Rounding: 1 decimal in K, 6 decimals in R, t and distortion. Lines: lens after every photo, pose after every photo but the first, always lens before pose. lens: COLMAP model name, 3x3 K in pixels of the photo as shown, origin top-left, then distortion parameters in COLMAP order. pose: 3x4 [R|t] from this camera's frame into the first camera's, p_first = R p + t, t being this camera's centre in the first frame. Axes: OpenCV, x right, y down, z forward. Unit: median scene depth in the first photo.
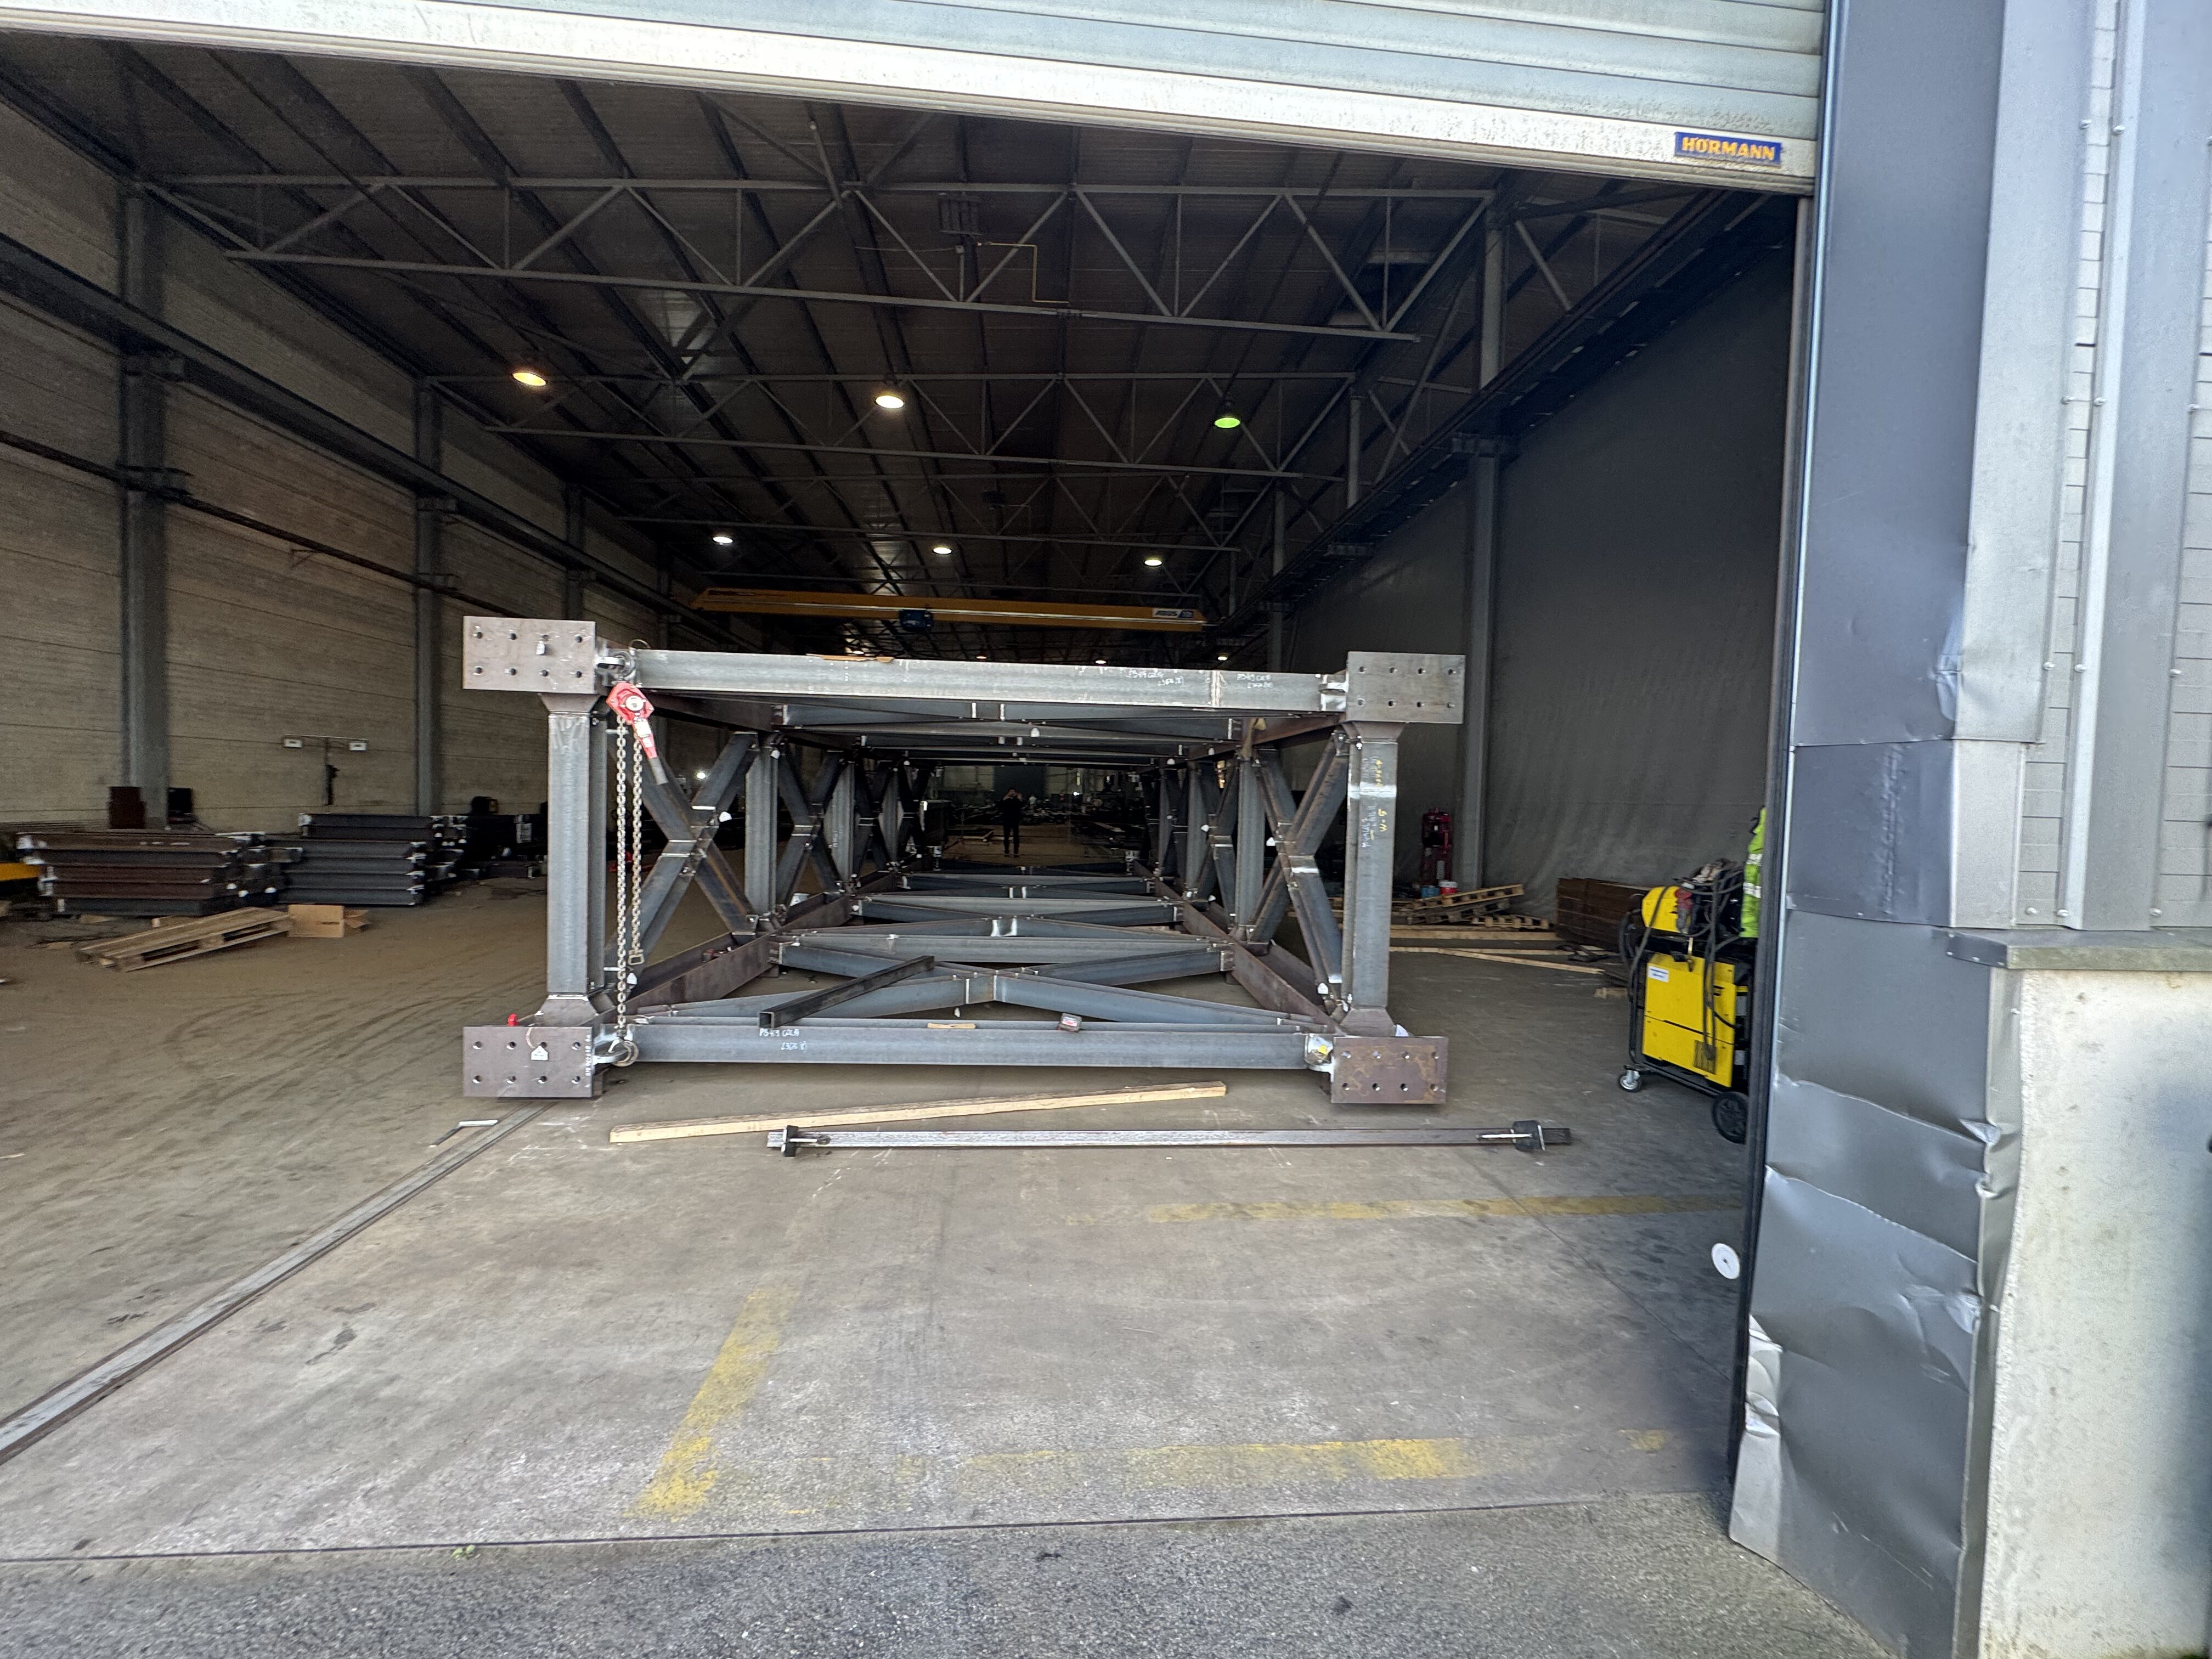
lens RADIAL K [[891.3, 0, 1103.2], [0, 891.3, 831.7], [0, 0, 1]] dist [-0.003686, 0.000175]
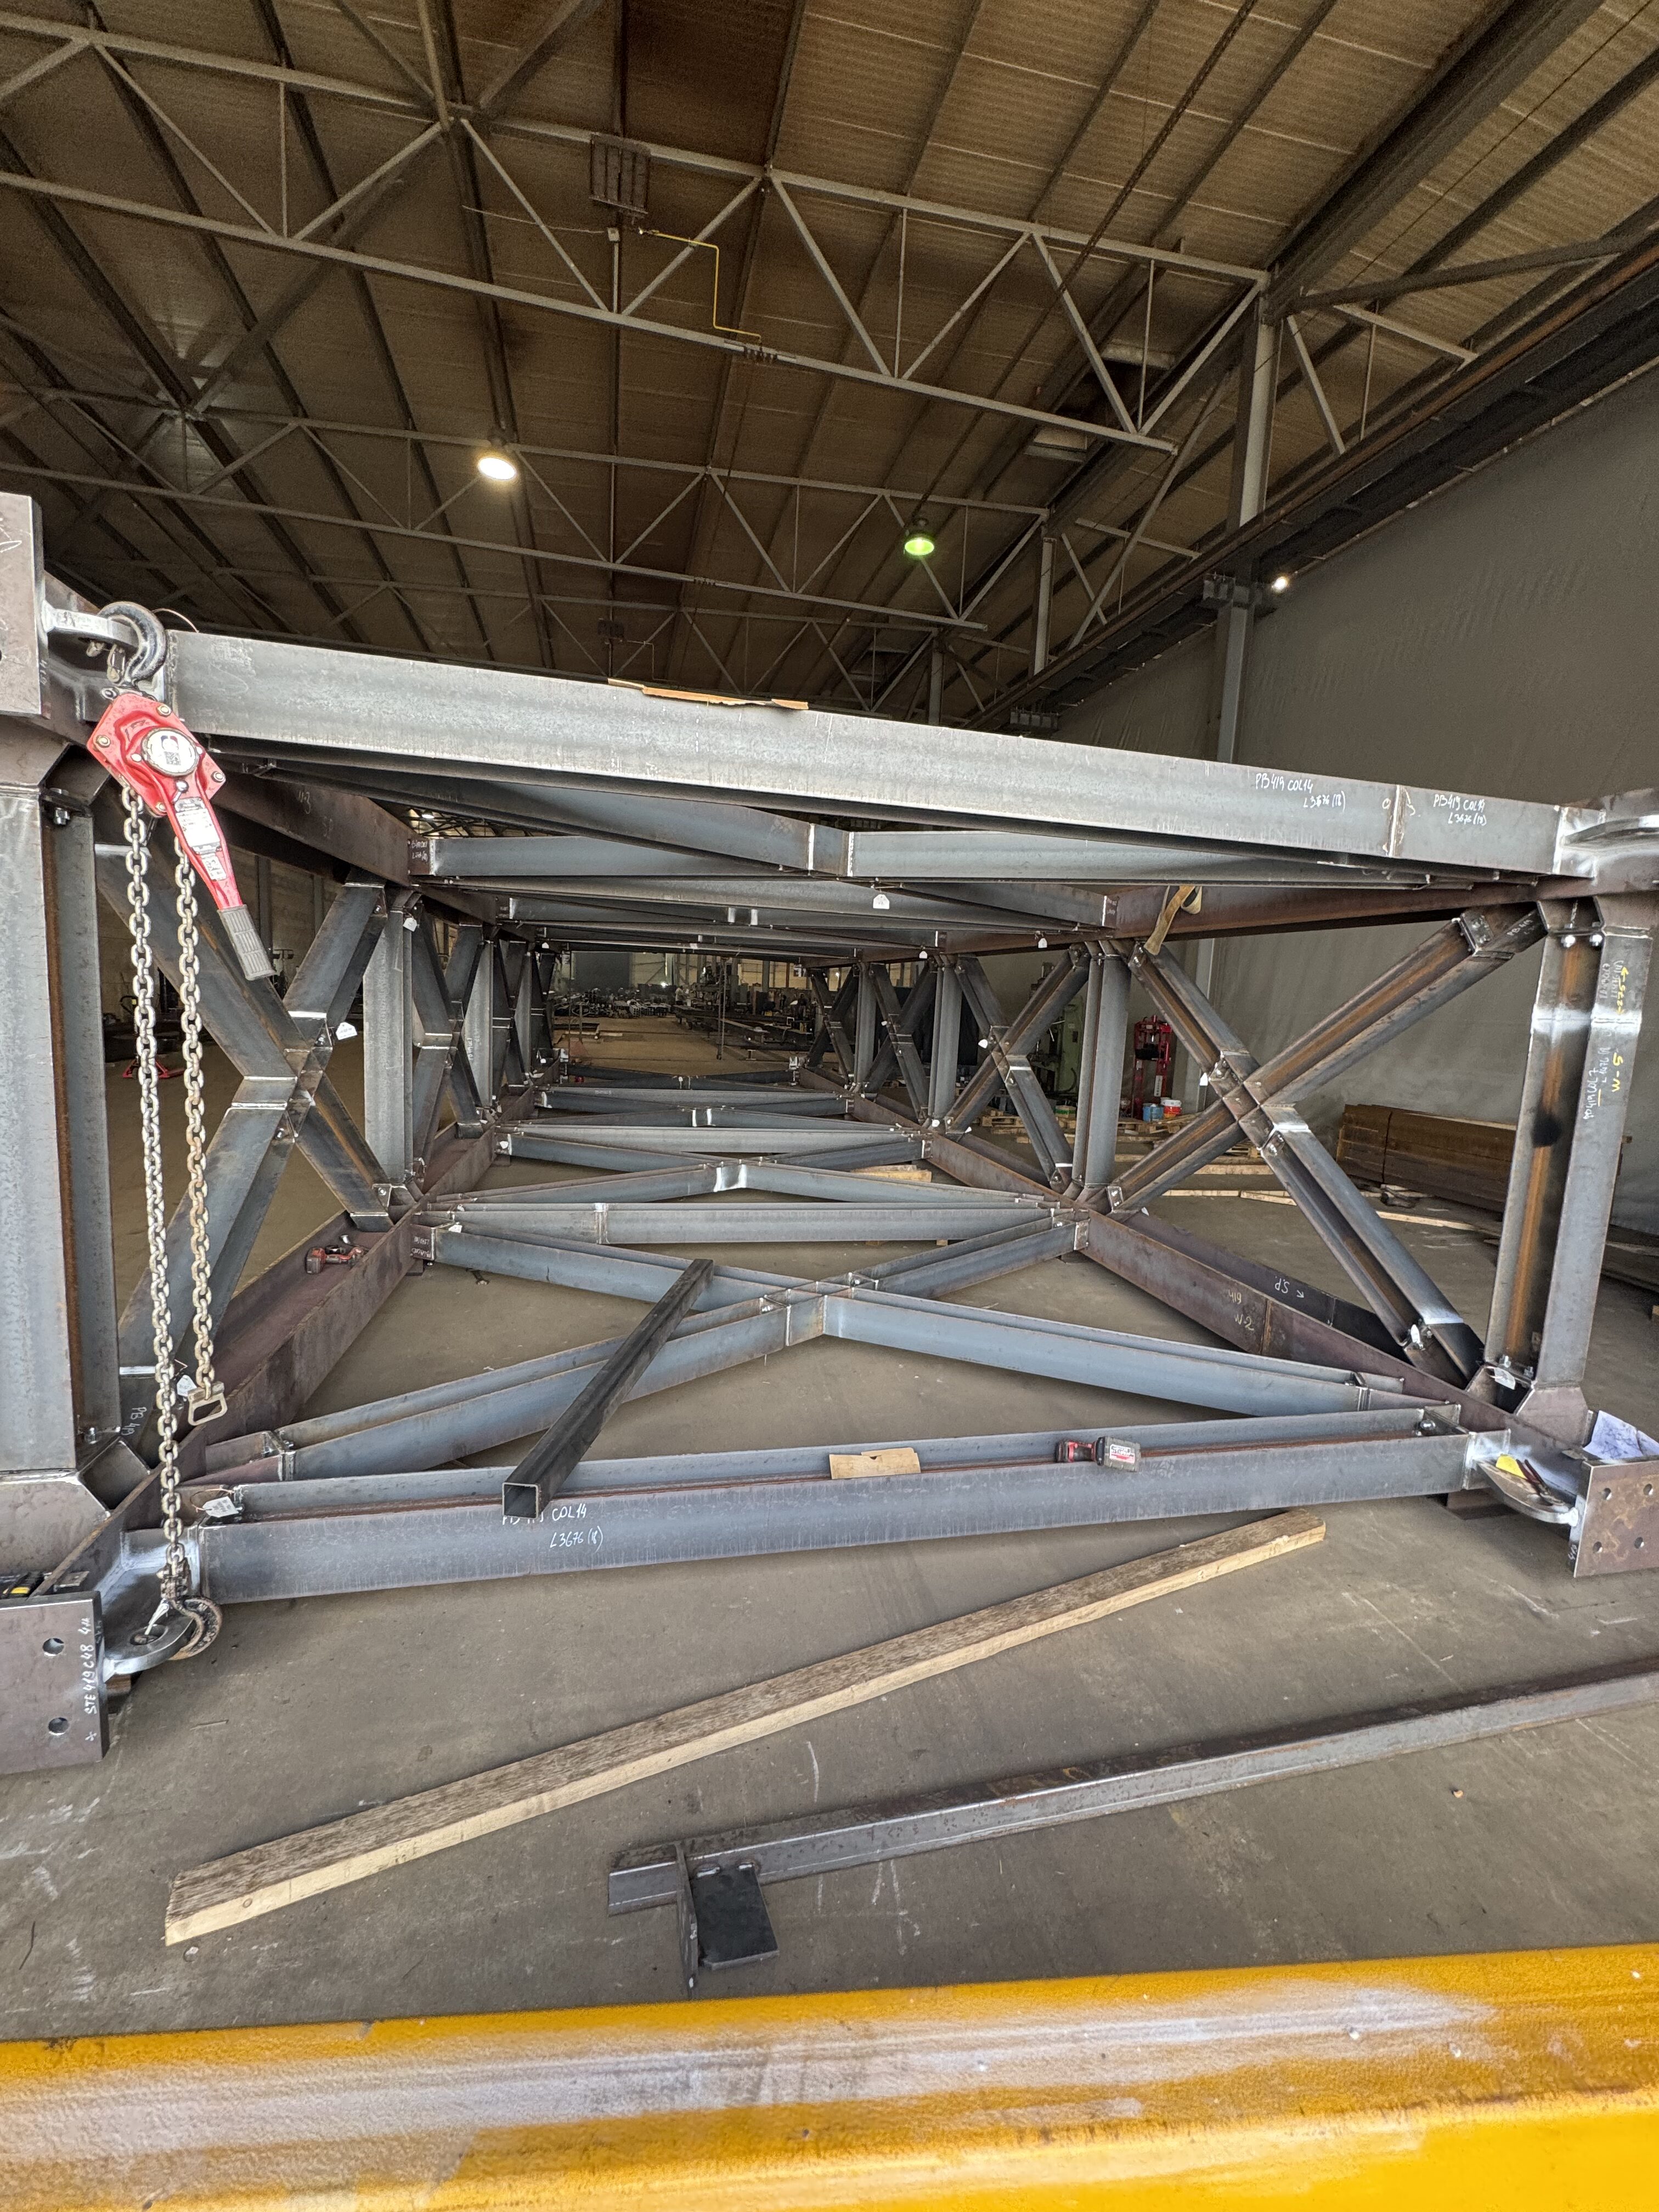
lens RADIAL K [[891.3, 0, 835.9], [0, 891.3, 1109.6], [0, 0, 1]] dist [-0.003686, 0.000175]
pose [[0.985475, 0.002265, 0.169806, -0.104247], [-0.018327, 0.995489, 0.093085, -0.012282], [-0.168829, -0.094845, 0.981071, 0.190015]]
